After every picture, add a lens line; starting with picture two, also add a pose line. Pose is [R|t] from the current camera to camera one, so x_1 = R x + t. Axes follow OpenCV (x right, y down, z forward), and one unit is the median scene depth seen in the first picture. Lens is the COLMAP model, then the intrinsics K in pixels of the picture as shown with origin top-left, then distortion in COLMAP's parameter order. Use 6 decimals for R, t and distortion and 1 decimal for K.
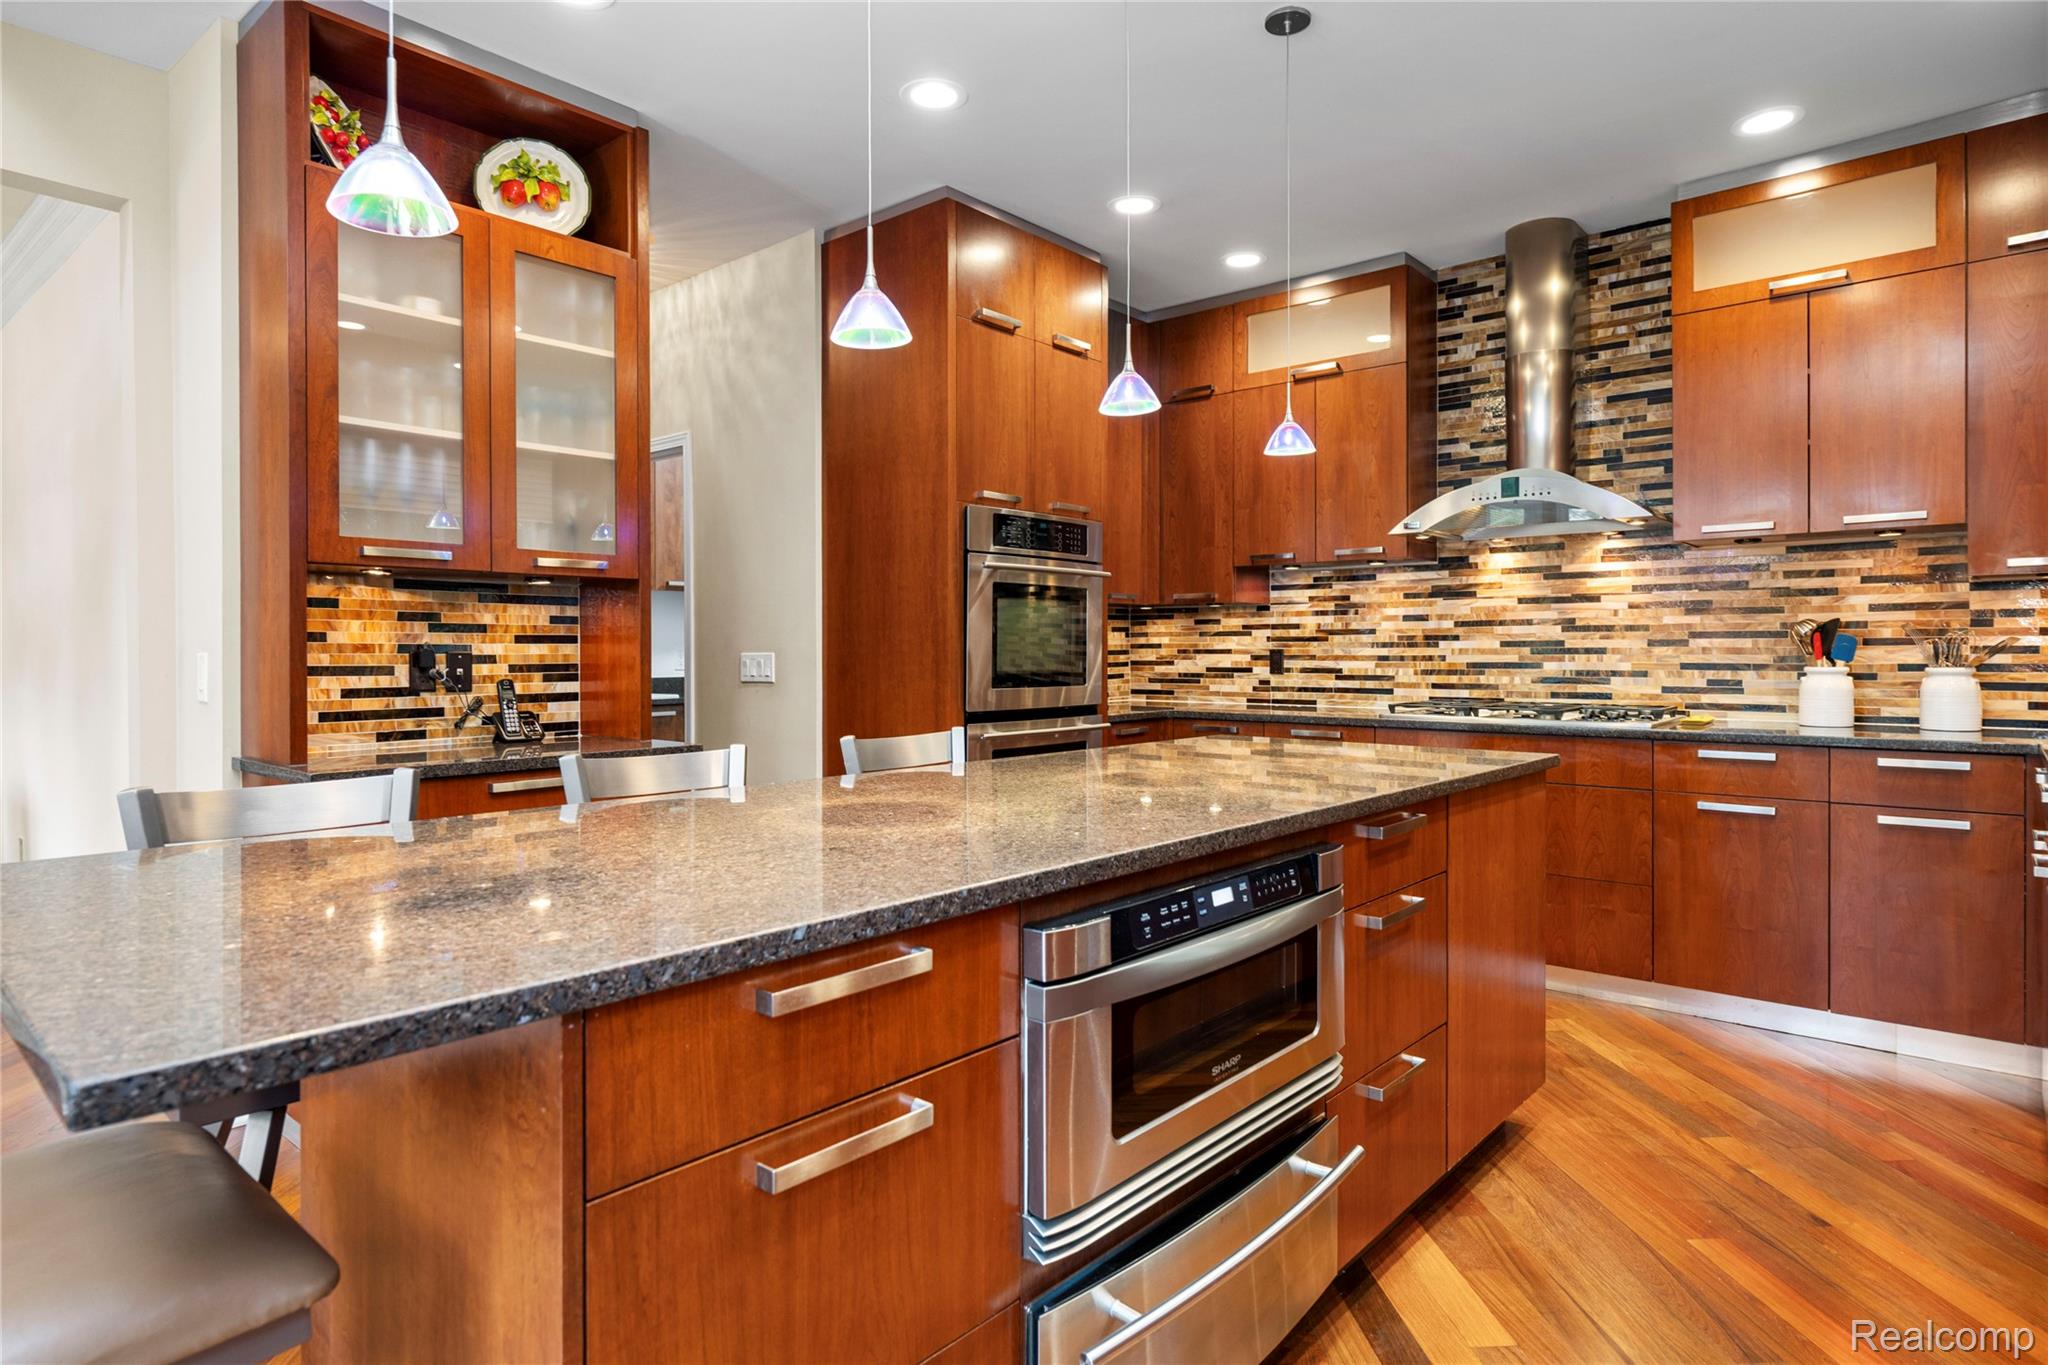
lens RADIAL K [[1111.9, 0, 1034.3], [0, 1111.9, 664.8], [0, 0, 1]] dist [0.002280, -0.000889]
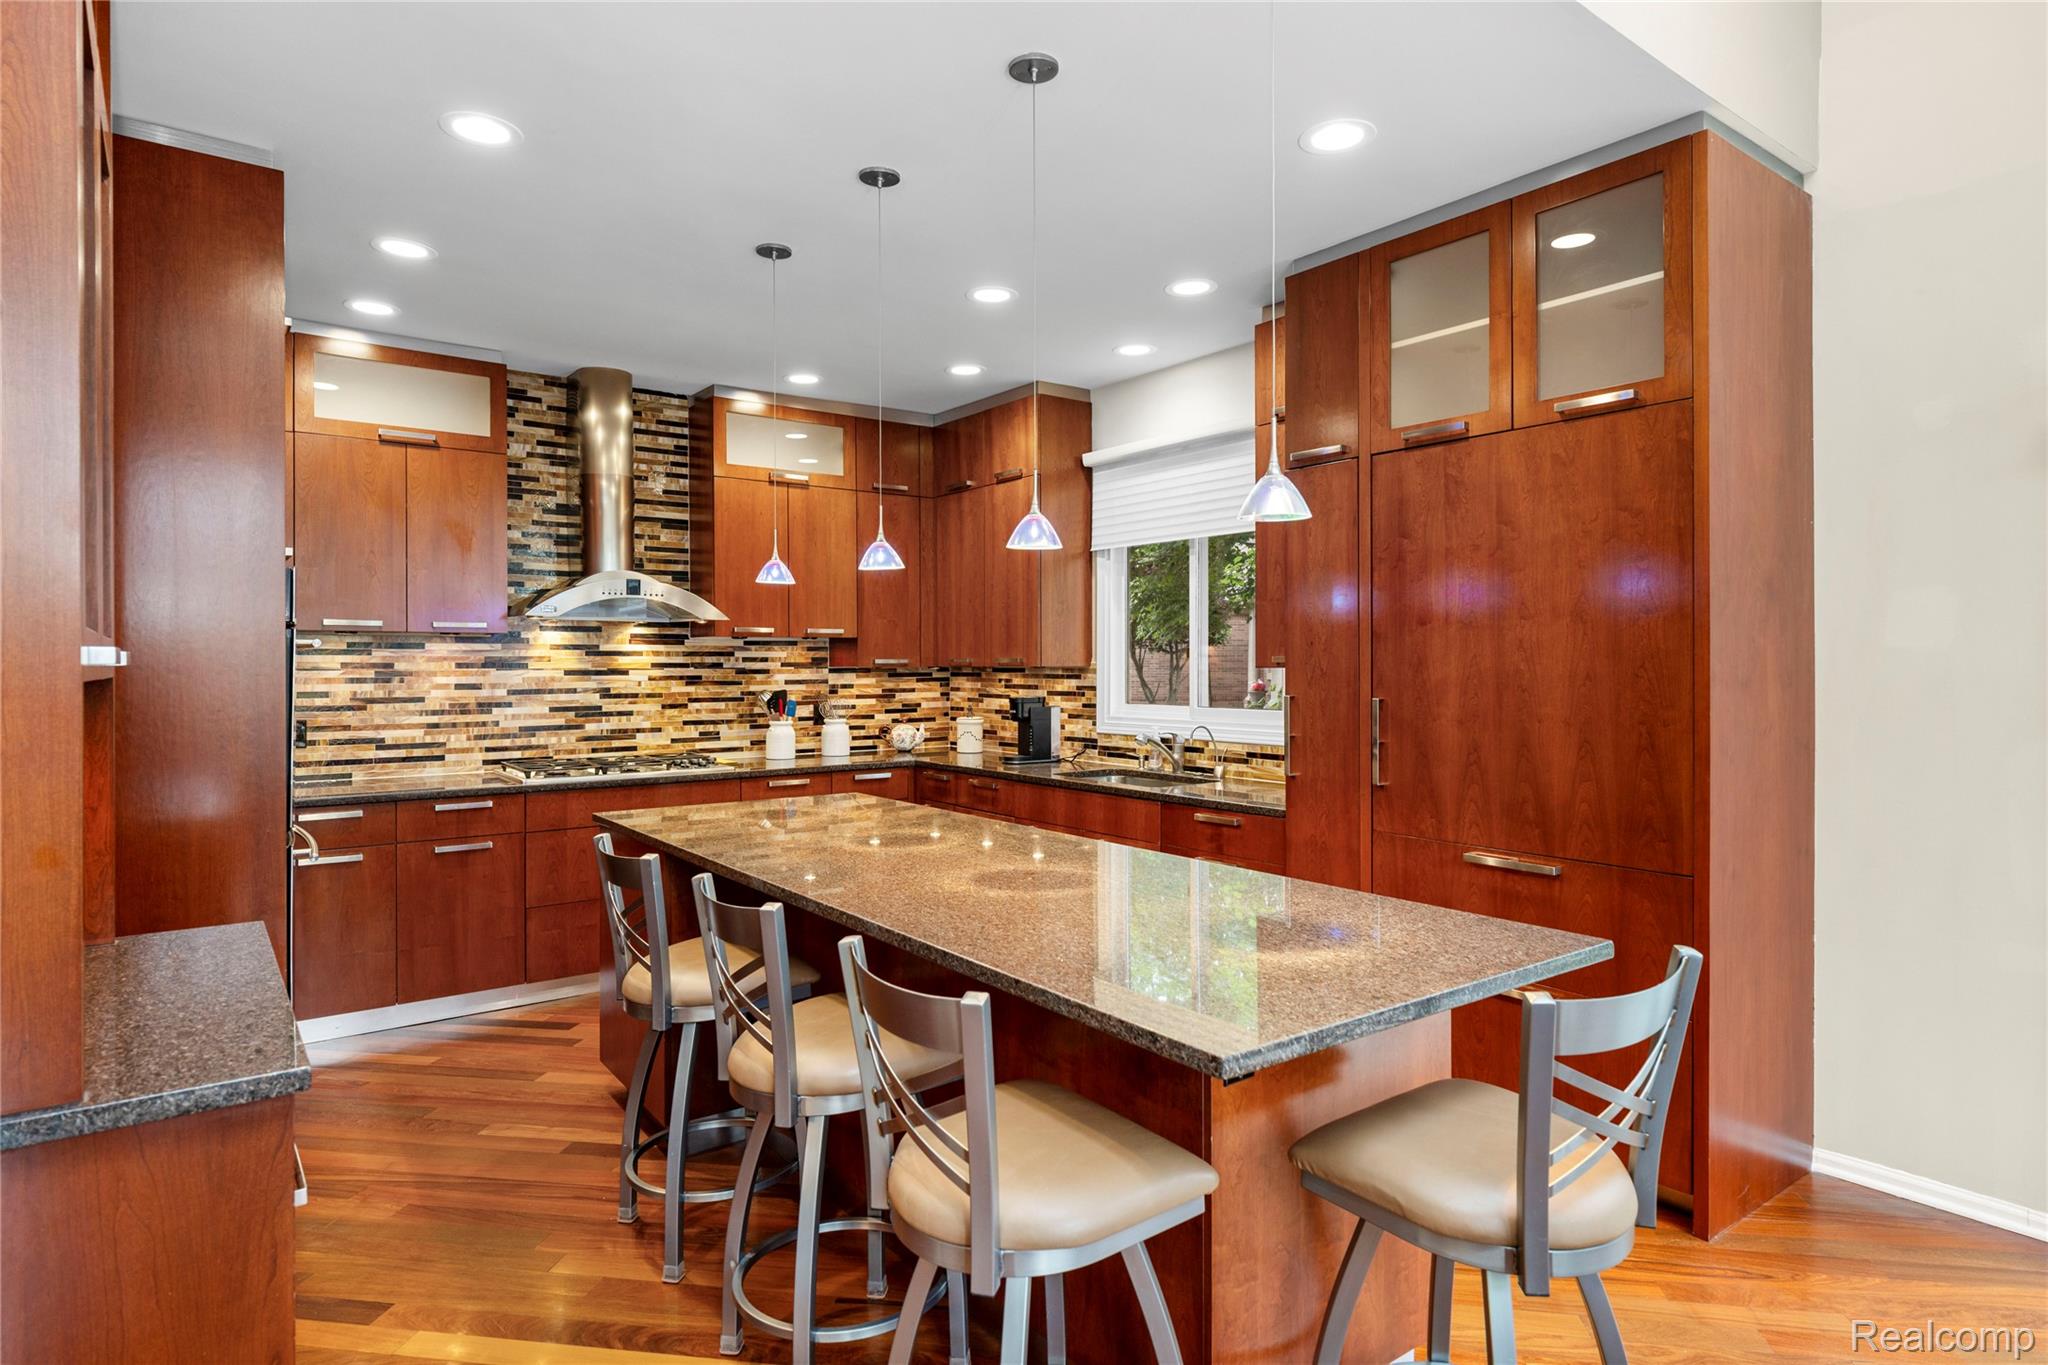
lens RADIAL K [[1111.9, 0, 1014.8], [0, 1111.9, 675.2], [0, 0, 1]] dist [0.002280, -0.000889]
pose [[0.214359, -0.006013, 0.976737, -0.604412], [0.015336, 0.999879, 0.002790, -0.049867], [-0.976635, 0.014381, 0.214425, 0.275571]]
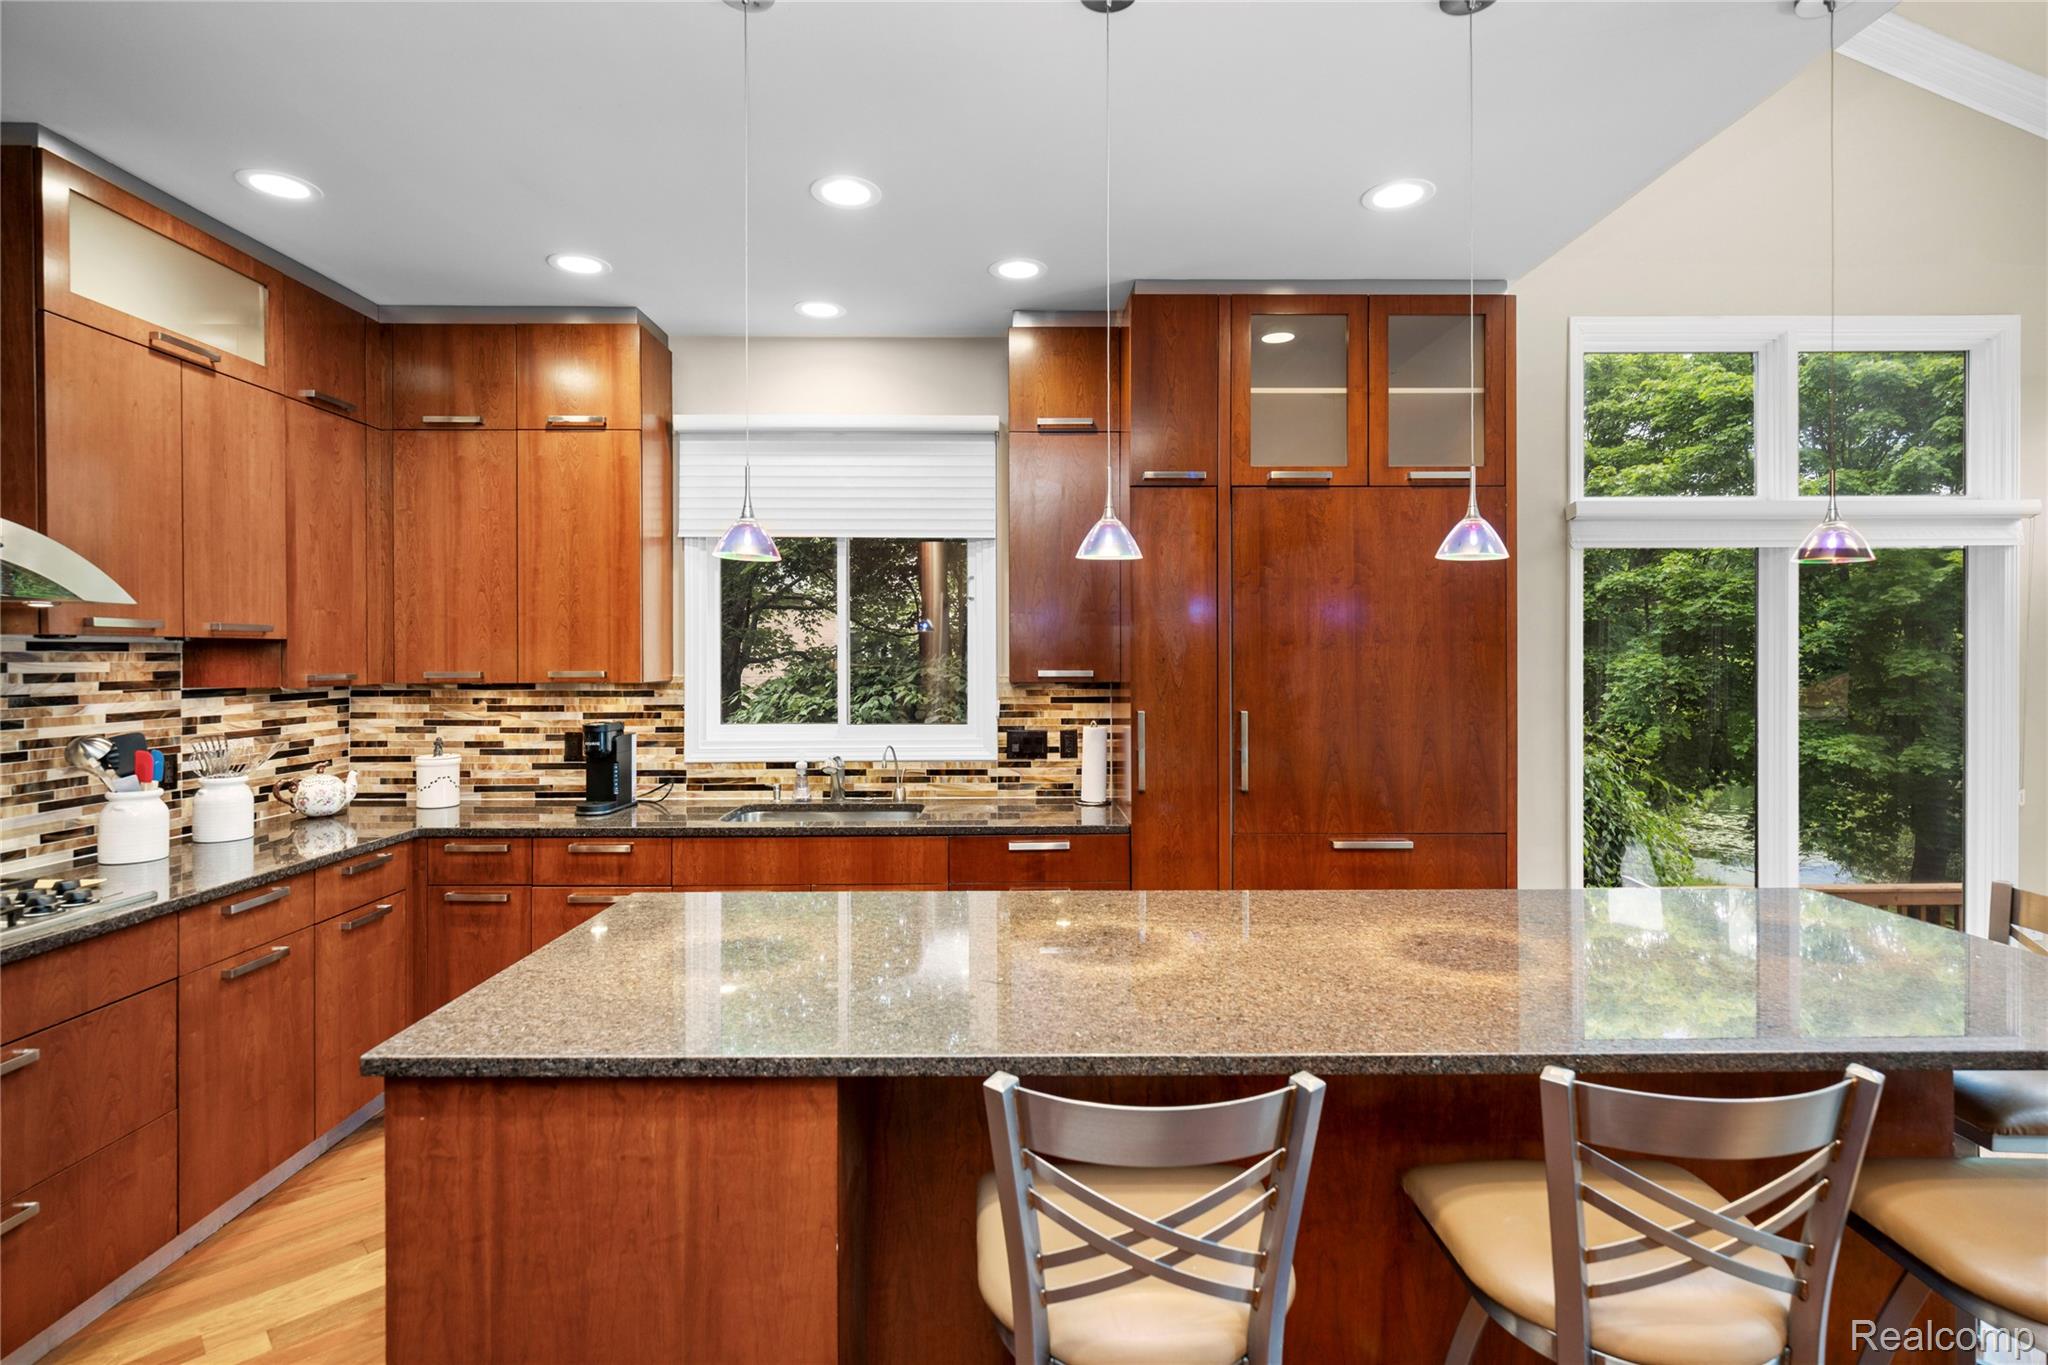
lens RADIAL K [[984.9, 0, 1015.7], [0, 984.9, 668.4], [0, 0, 1]] dist [0.002341, -0.000749]
pose [[-0.665827, -0.001063, 0.746106, -0.245009], [0.016862, 0.999722, 0.016472, -0.074752], [-0.745916, 0.023549, -0.665624, 0.805865]]
